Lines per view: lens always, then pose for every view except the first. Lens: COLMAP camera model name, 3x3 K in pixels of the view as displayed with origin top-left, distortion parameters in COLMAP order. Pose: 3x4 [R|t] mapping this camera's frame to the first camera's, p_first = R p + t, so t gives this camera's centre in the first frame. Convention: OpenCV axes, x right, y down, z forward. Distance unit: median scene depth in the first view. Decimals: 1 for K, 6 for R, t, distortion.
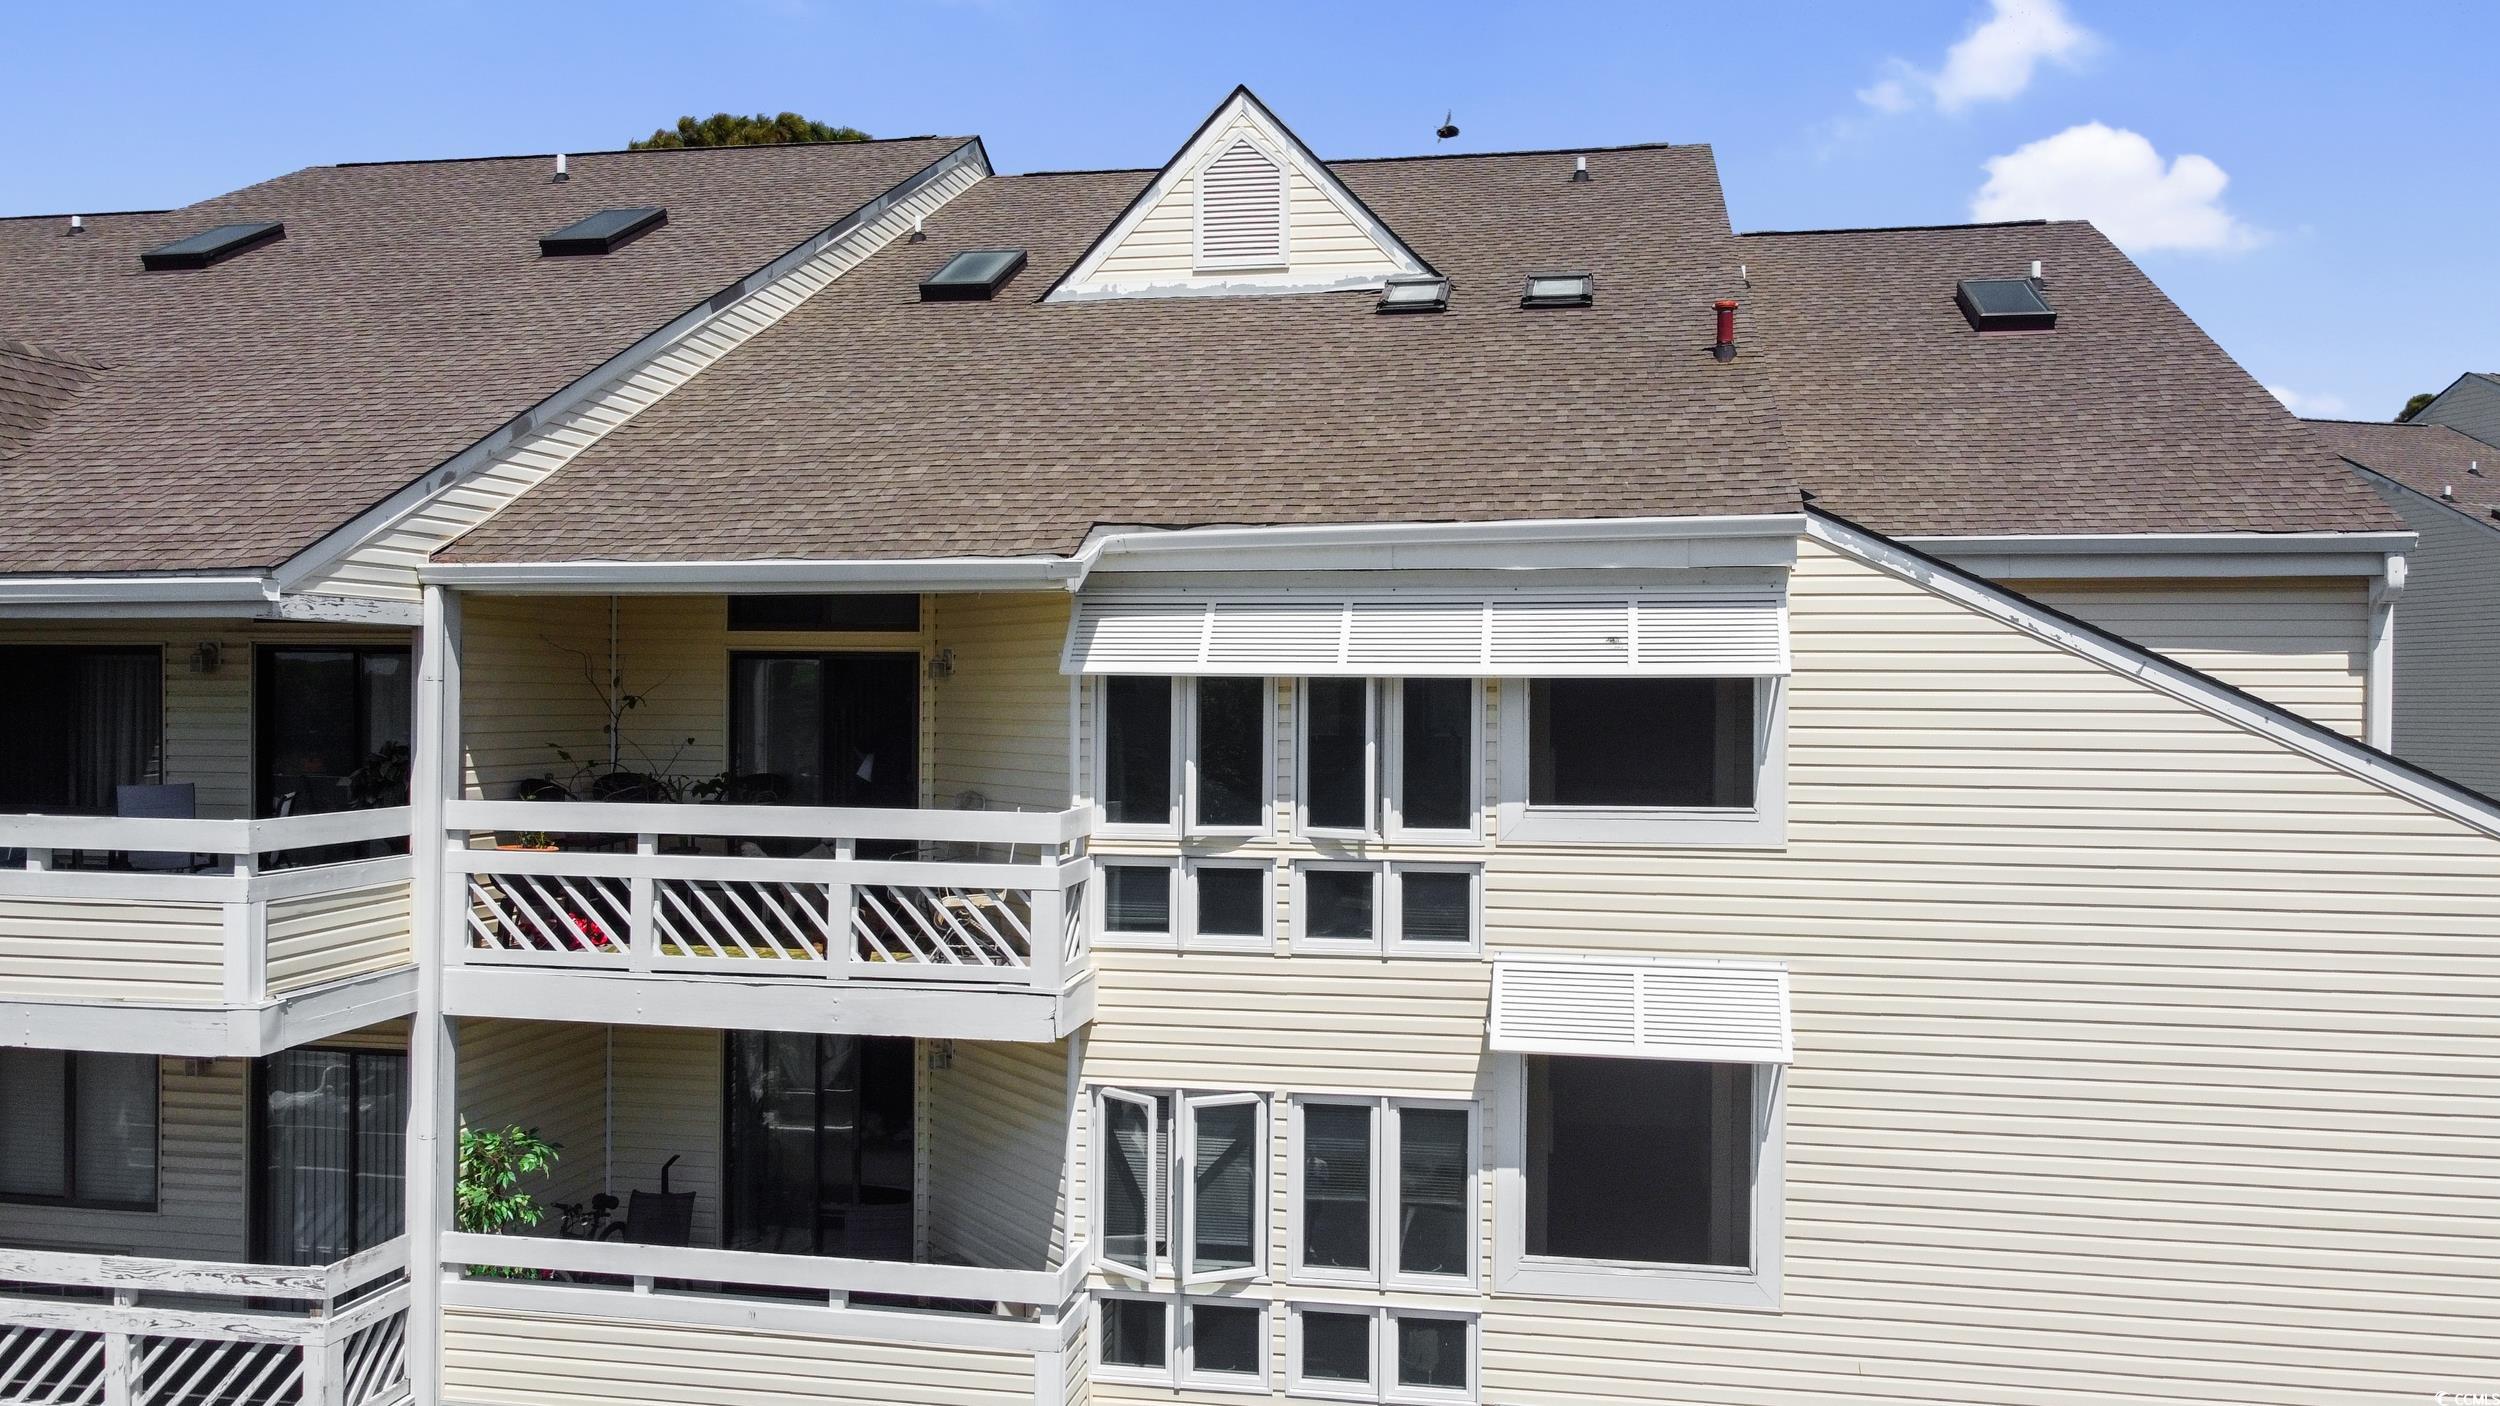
lens RADIAL K [[1994.4, 0, 1250.0], [0, 1994.4, 693.6], [0, 0, 1]] dist [0.006863, -0.011497]
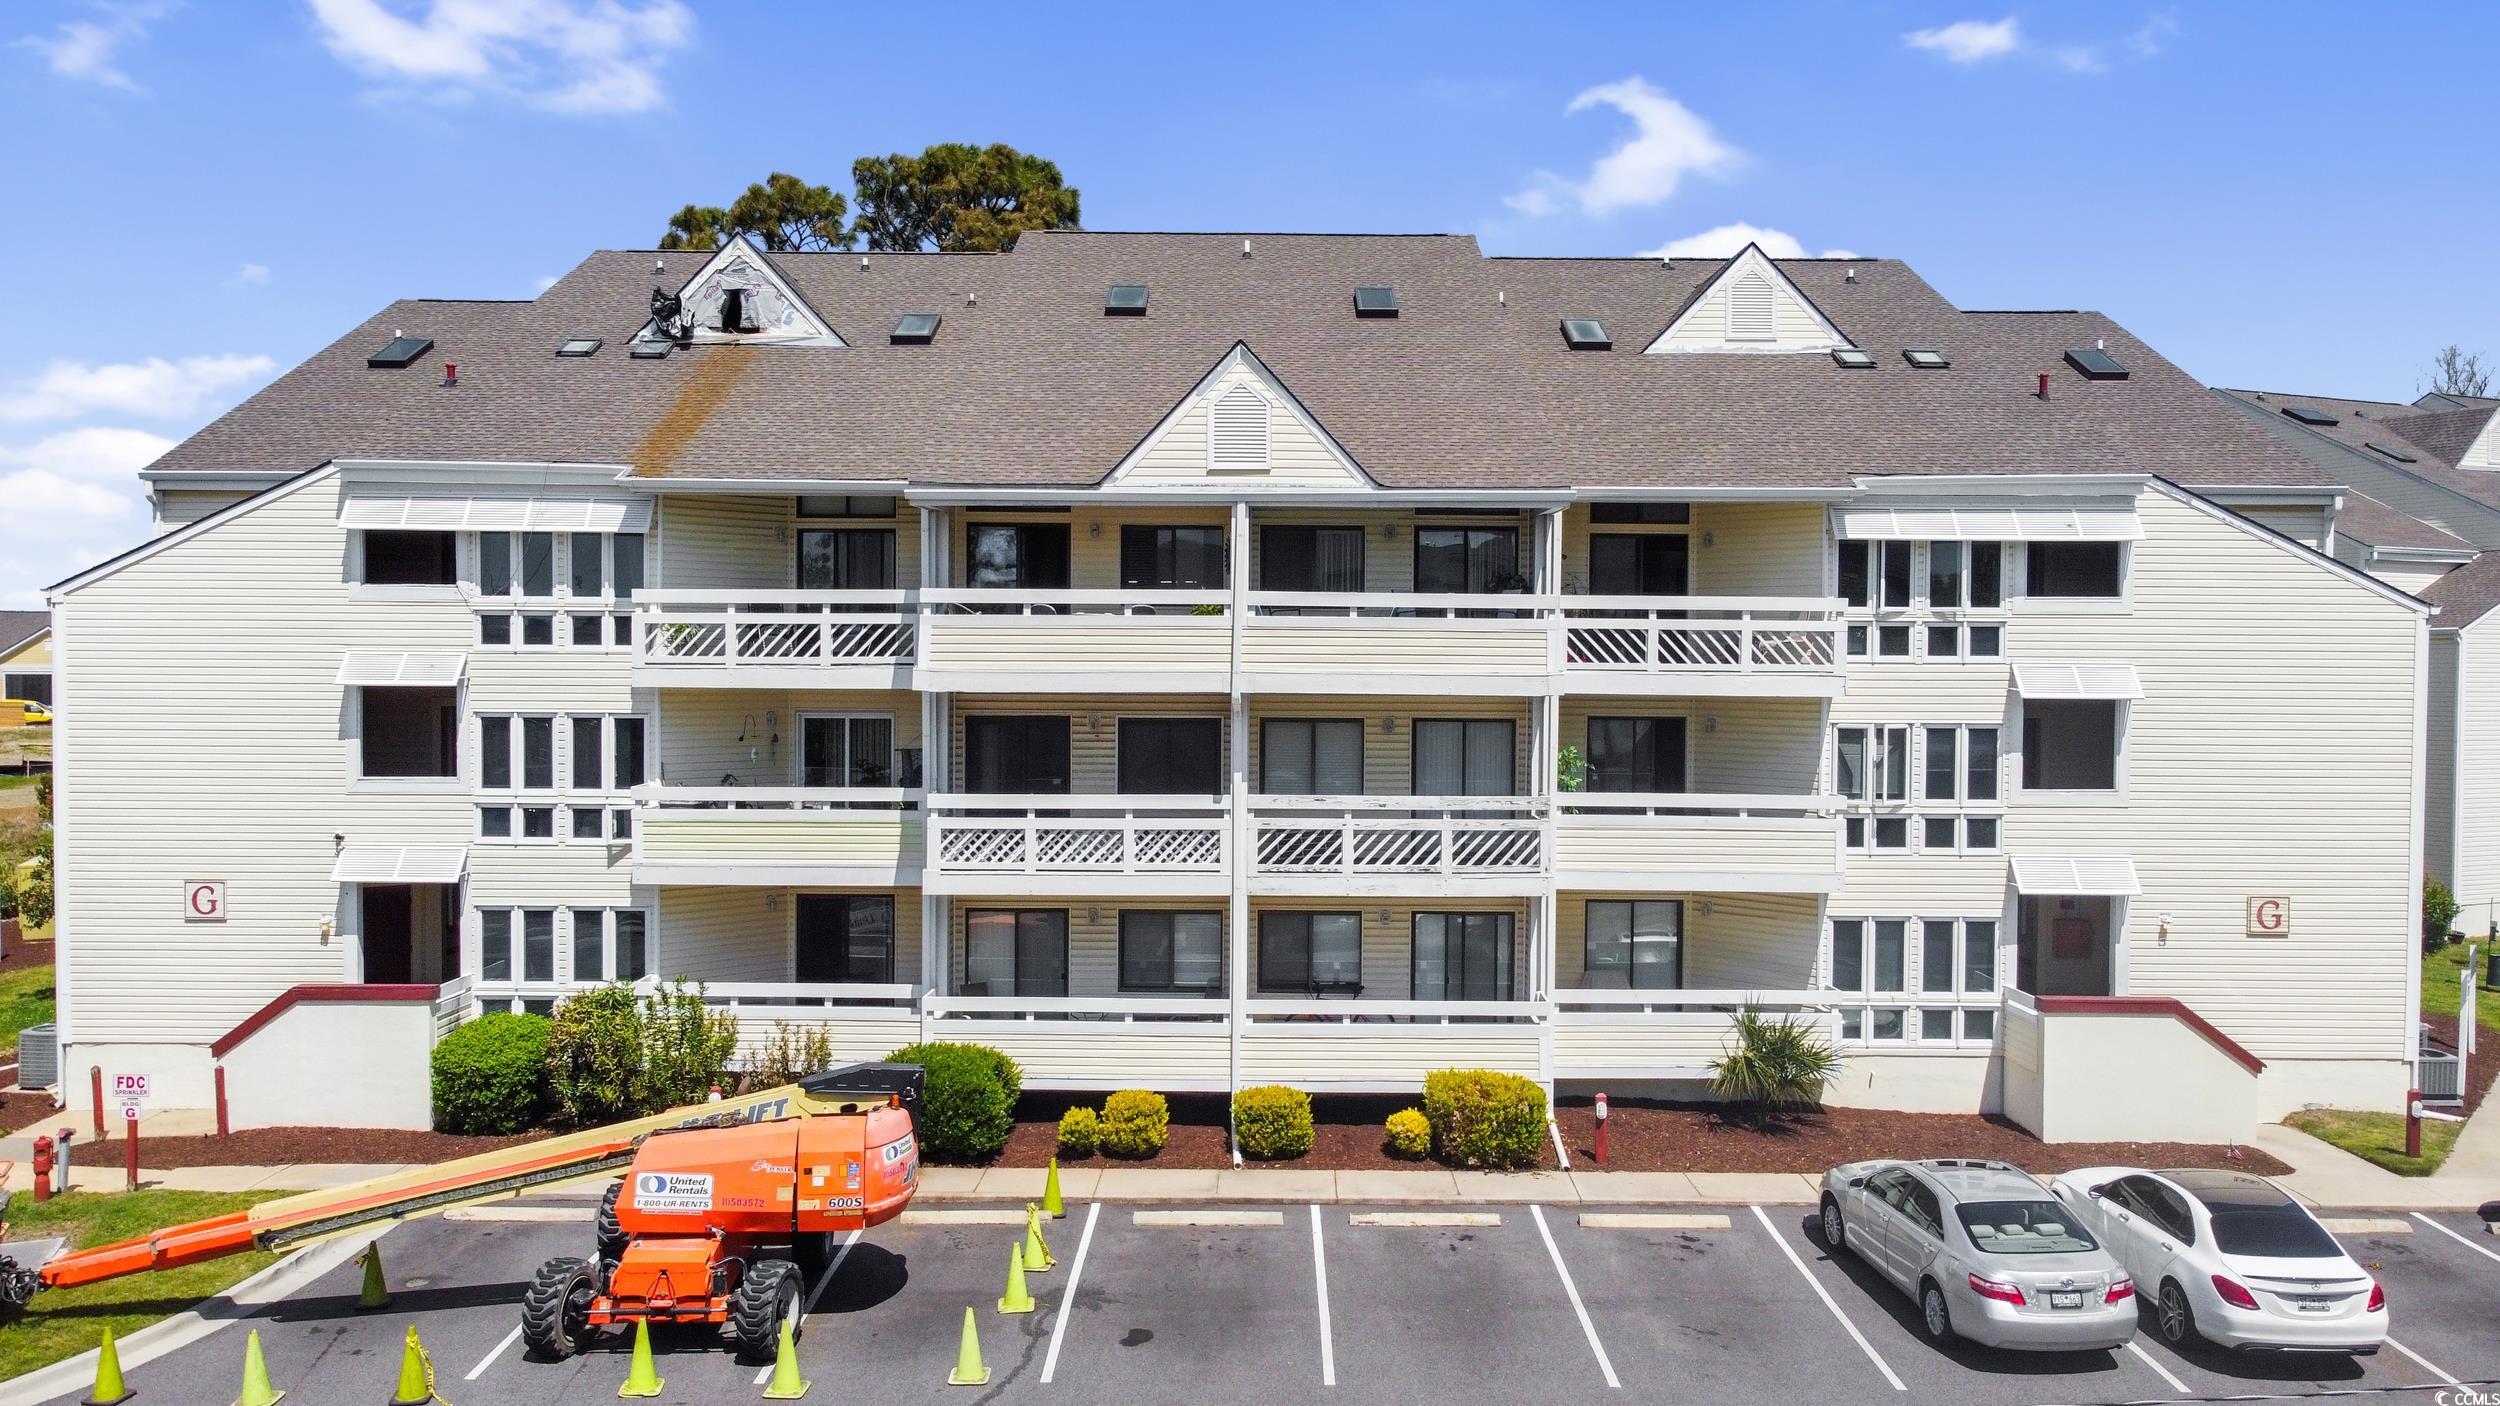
lens RADIAL K [[1994.4, 0, 1251.9], [0, 1994.4, 696.7], [0, 0, 1]] dist [0.006863, -0.011497]
pose [[0.983613, -0.003996, 0.180251, -1.144390], [-0.000609, 0.999675, 0.025486, 0.111037], [-0.180294, -0.025178, 0.983290, -1.109232]]
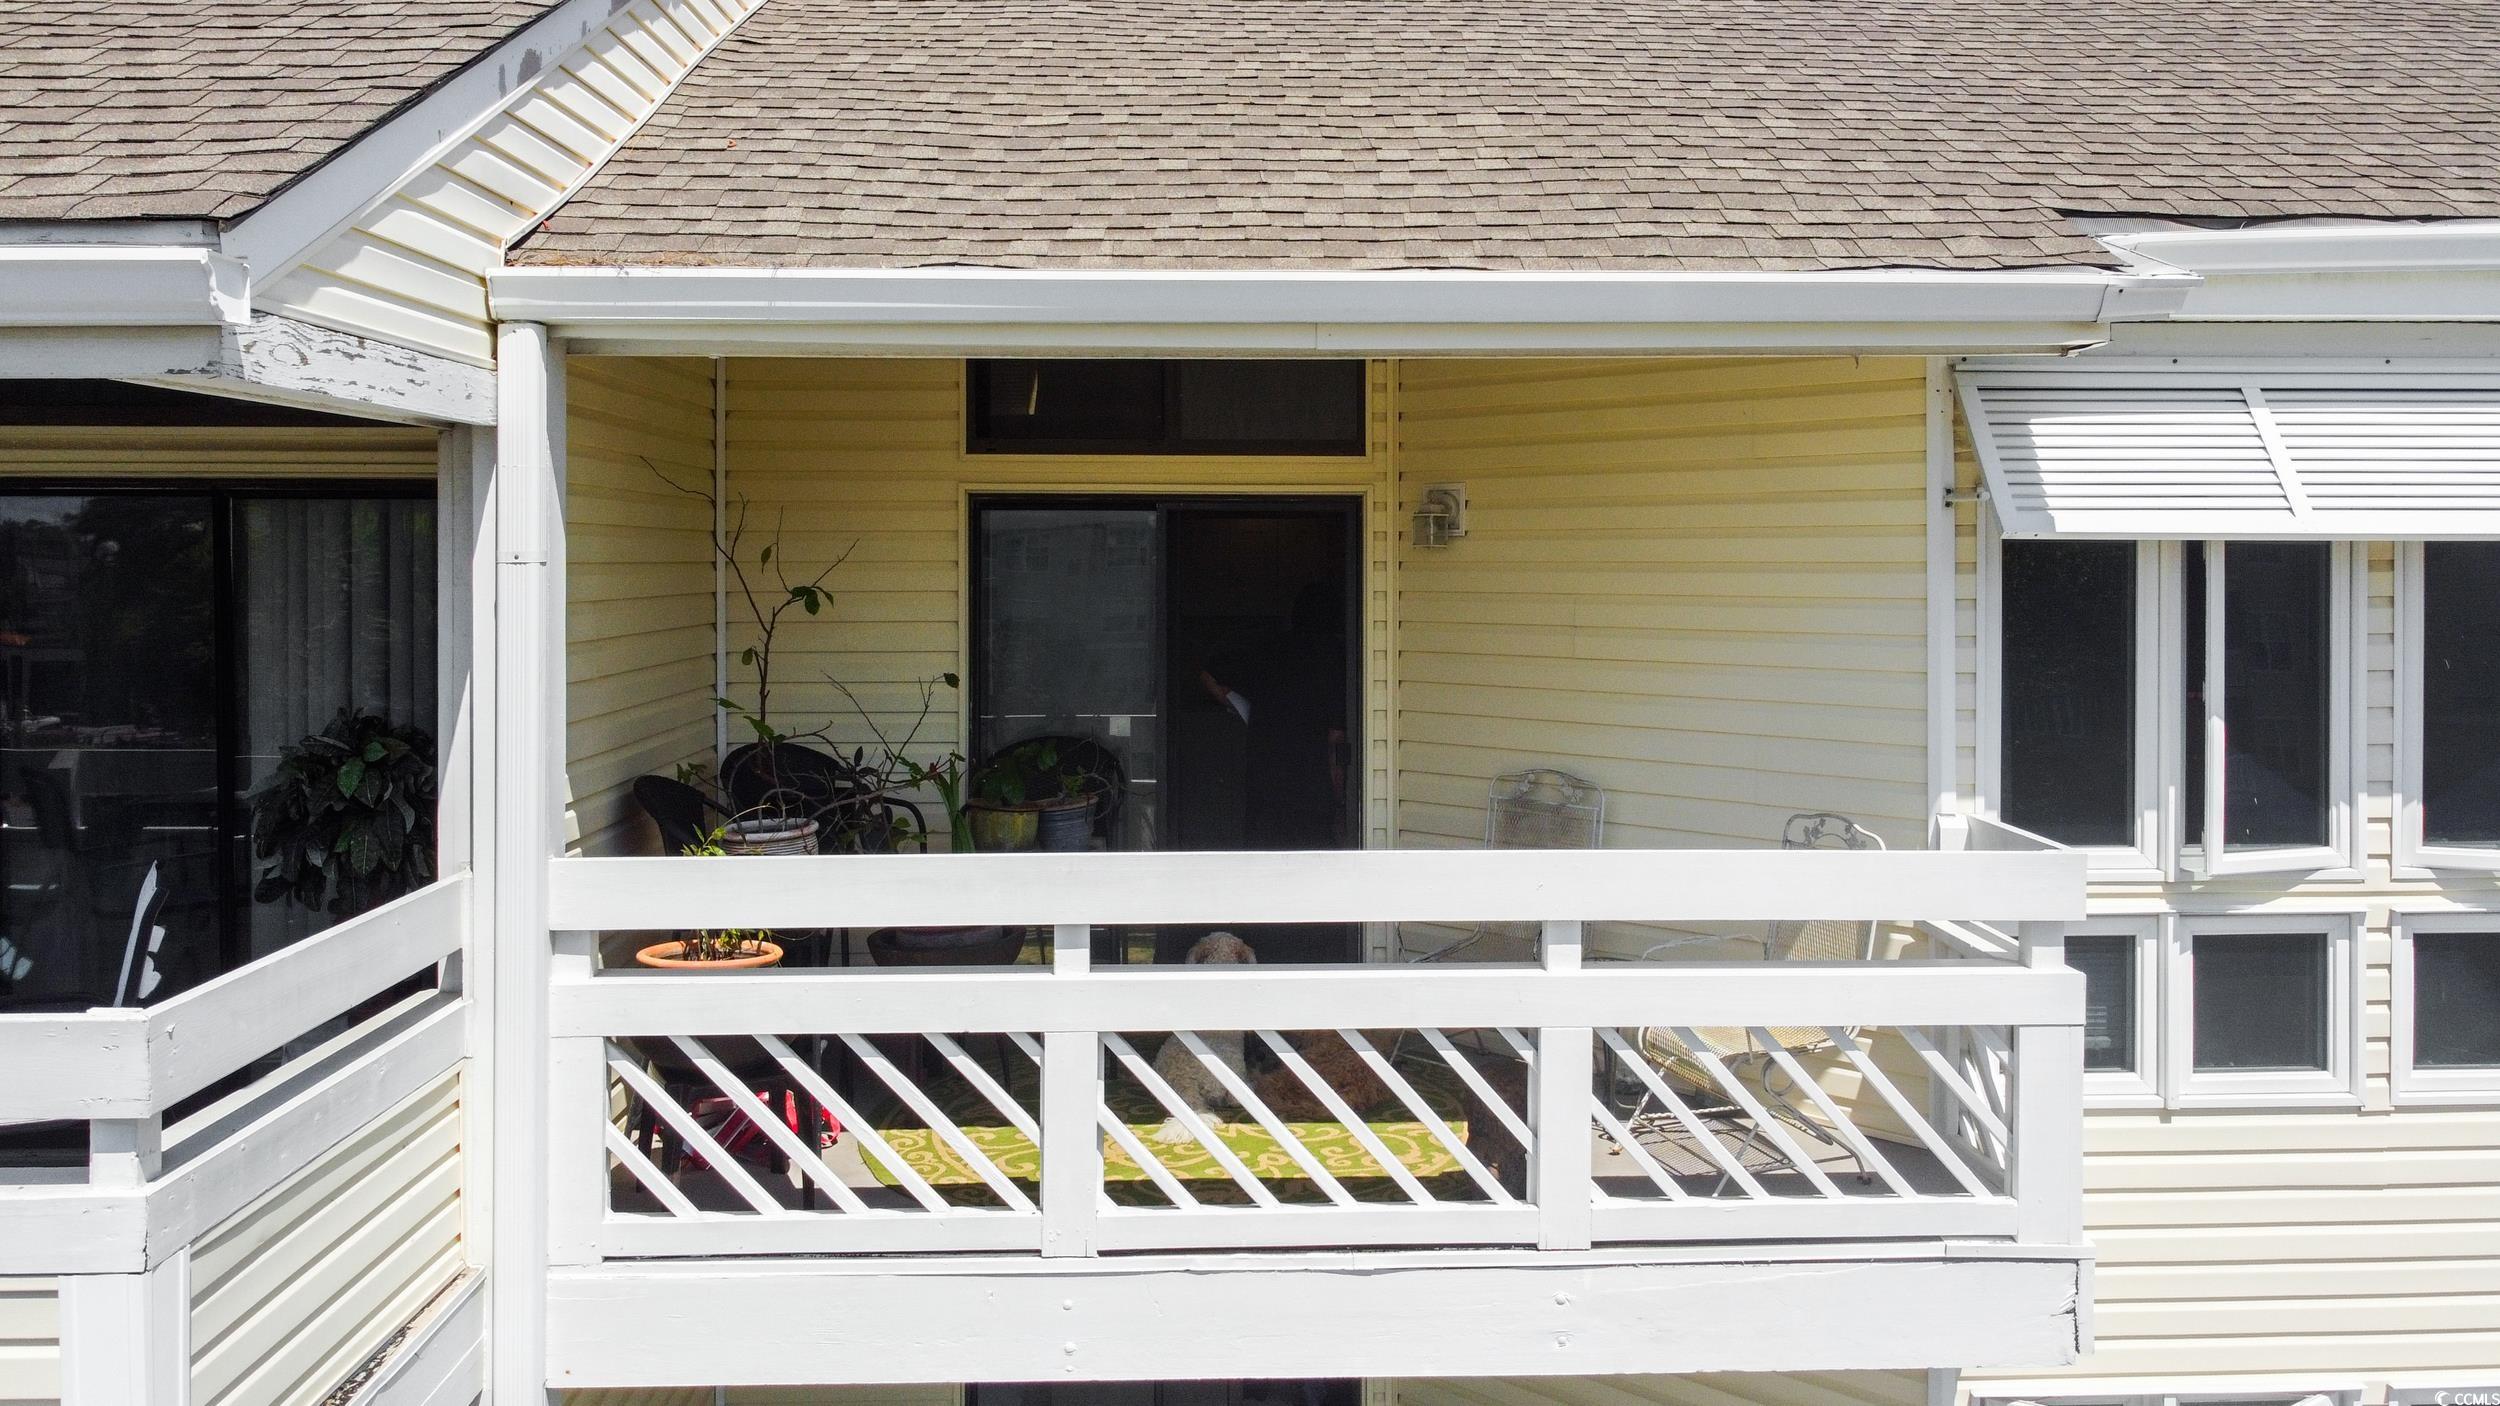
lens RADIAL K [[1994.4, 0, 1262.6], [0, 1994.4, 574.5], [0, 0, 1]] dist [0.006863, -0.011497]
pose [[0.974968, -0.010651, 0.222090, -0.356232], [0.007579, 0.999864, 0.014679, -0.009330], [-0.222216, -0.012629, 0.974916, 0.582525]]
